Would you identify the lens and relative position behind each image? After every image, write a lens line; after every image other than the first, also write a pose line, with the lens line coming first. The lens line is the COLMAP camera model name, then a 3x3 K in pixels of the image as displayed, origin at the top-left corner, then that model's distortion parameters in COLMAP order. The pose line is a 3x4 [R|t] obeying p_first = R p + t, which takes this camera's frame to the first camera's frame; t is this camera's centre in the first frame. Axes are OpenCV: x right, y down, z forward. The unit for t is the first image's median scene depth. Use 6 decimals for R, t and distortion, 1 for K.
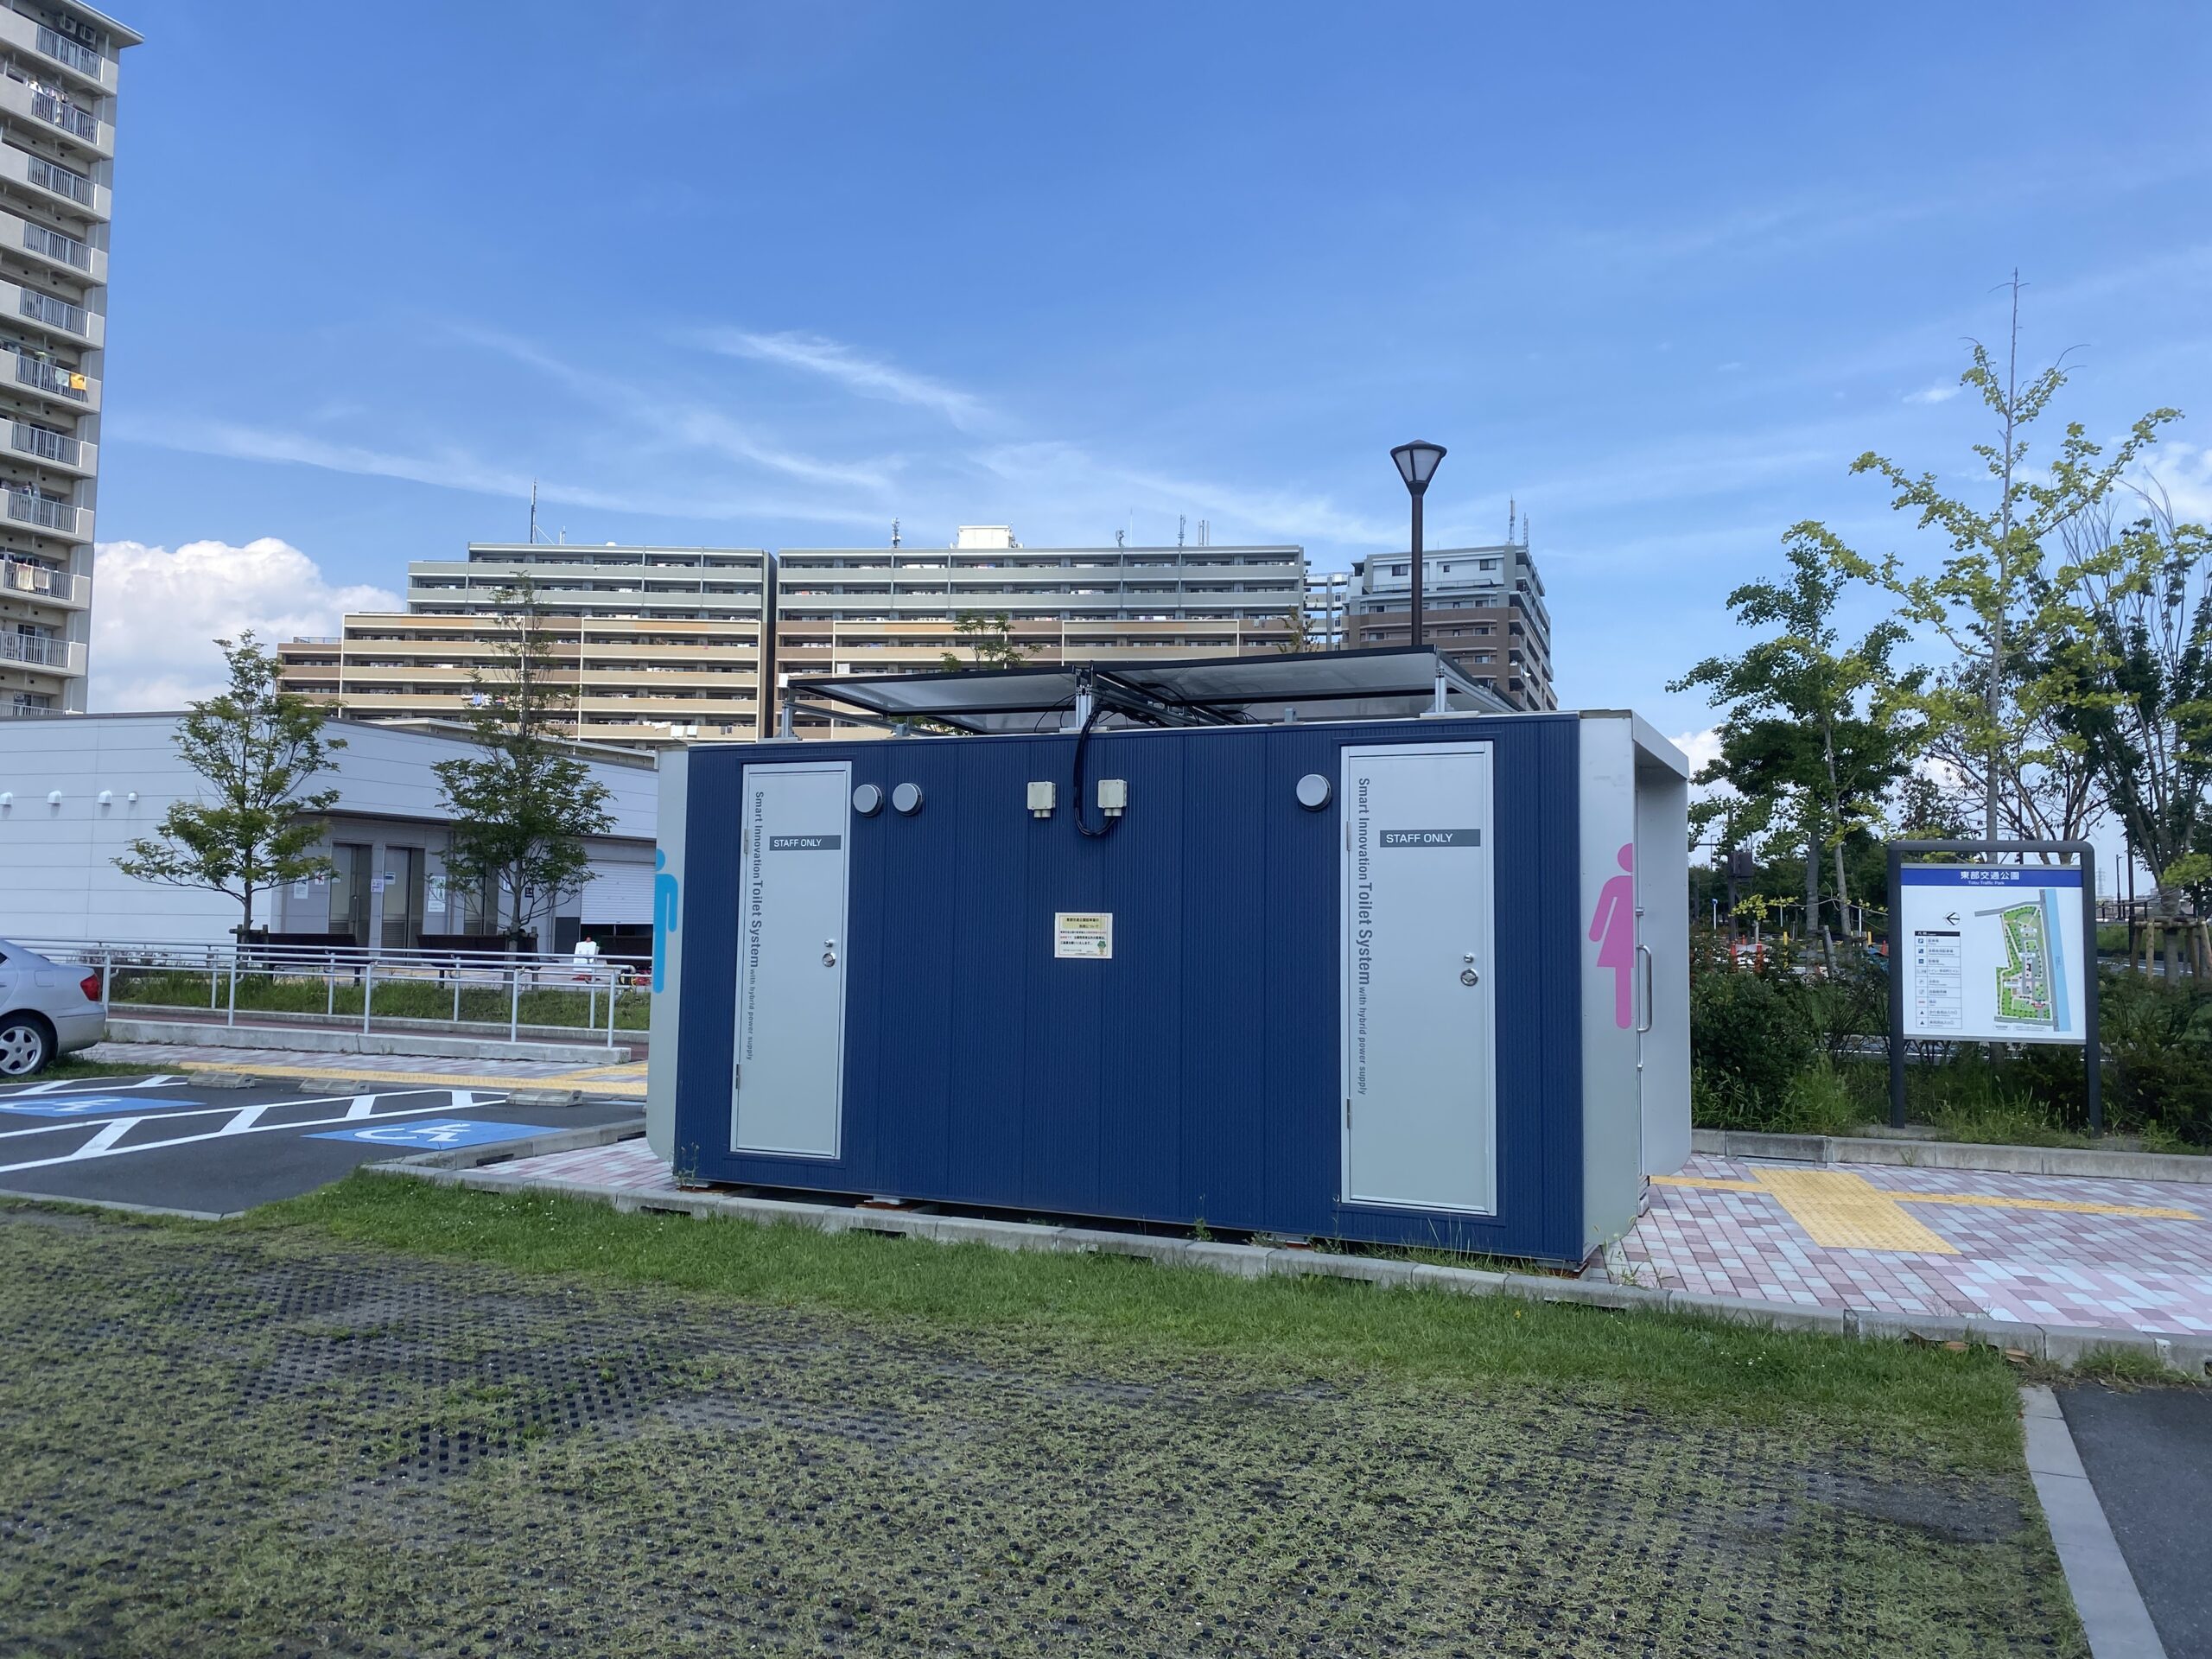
lens RADIAL K [[1680.1, 0, 1098.0], [0, 1680.1, 811.7], [0, 0, 1]] dist [0.011724, 0.008548]
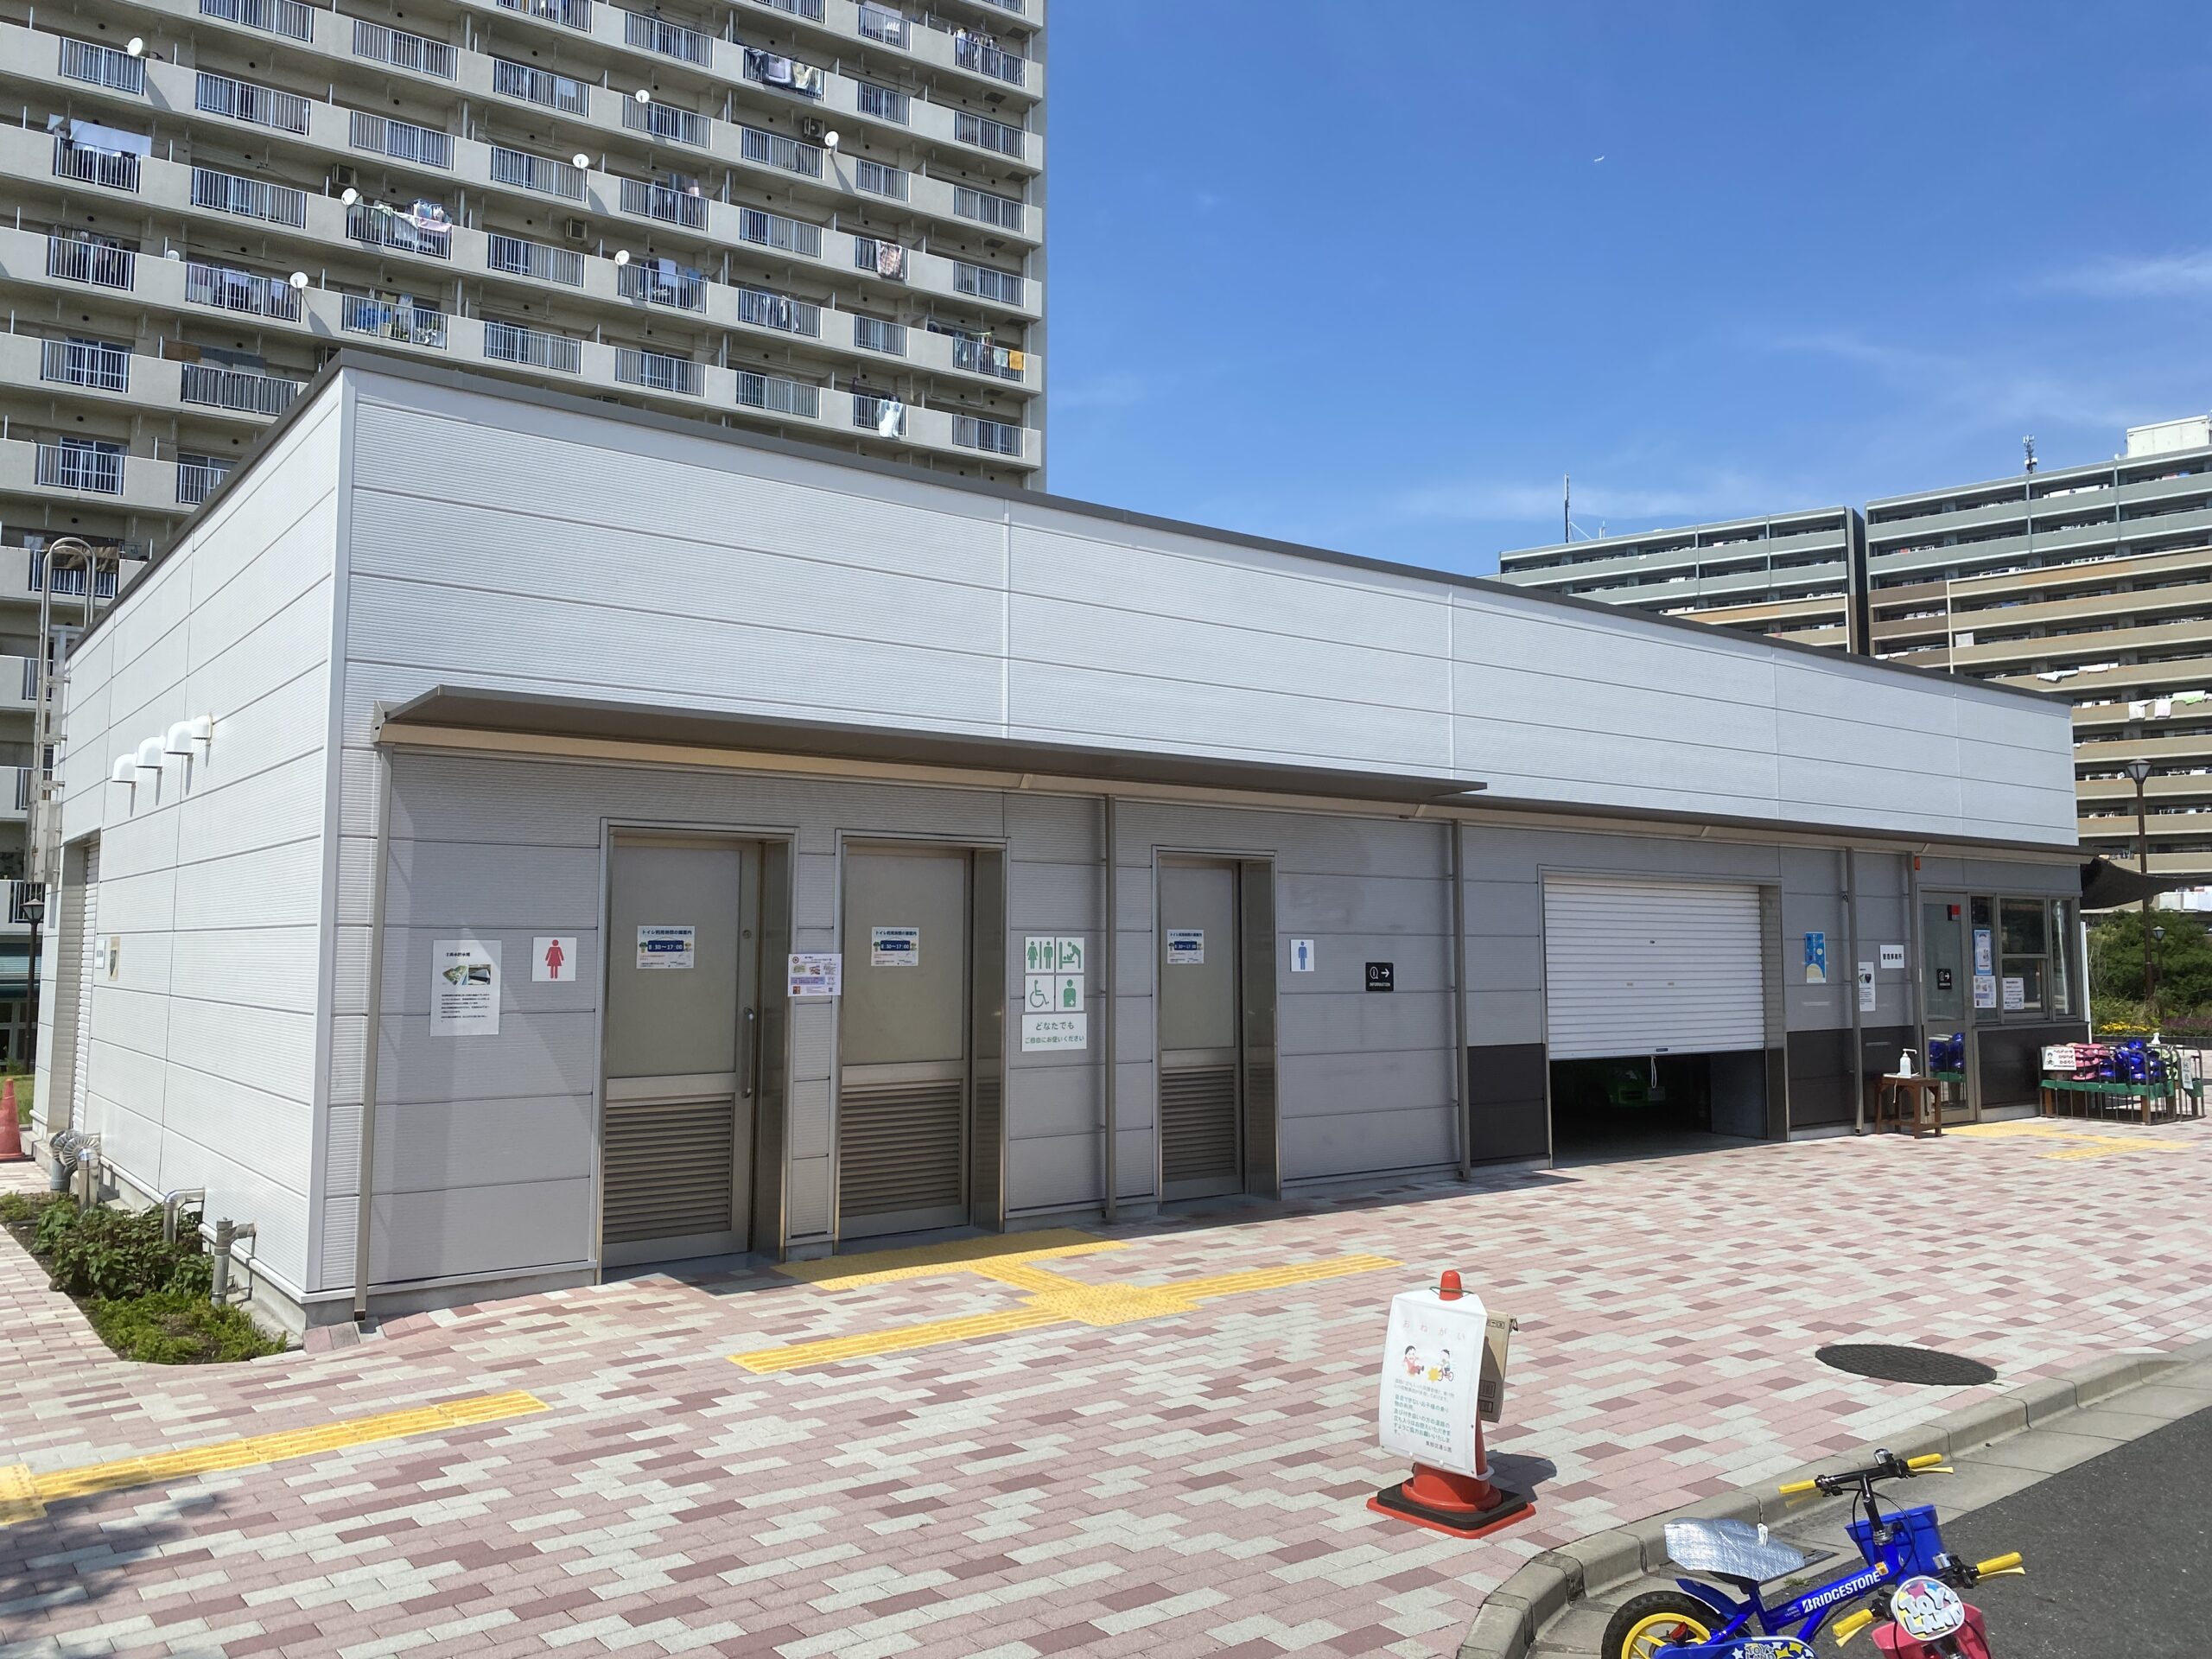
lens RADIAL K [[1680.1, 0, 1098.0], [0, 1680.1, 811.7], [0, 0, 1]] dist [0.011724, 0.008548]
pose [[0.815513, -0.062323, -0.575374, -0.033542], [0.050074, 0.998055, -0.037133, 0.004479], [0.576569, 0.001471, 0.817047, 0.122886]]
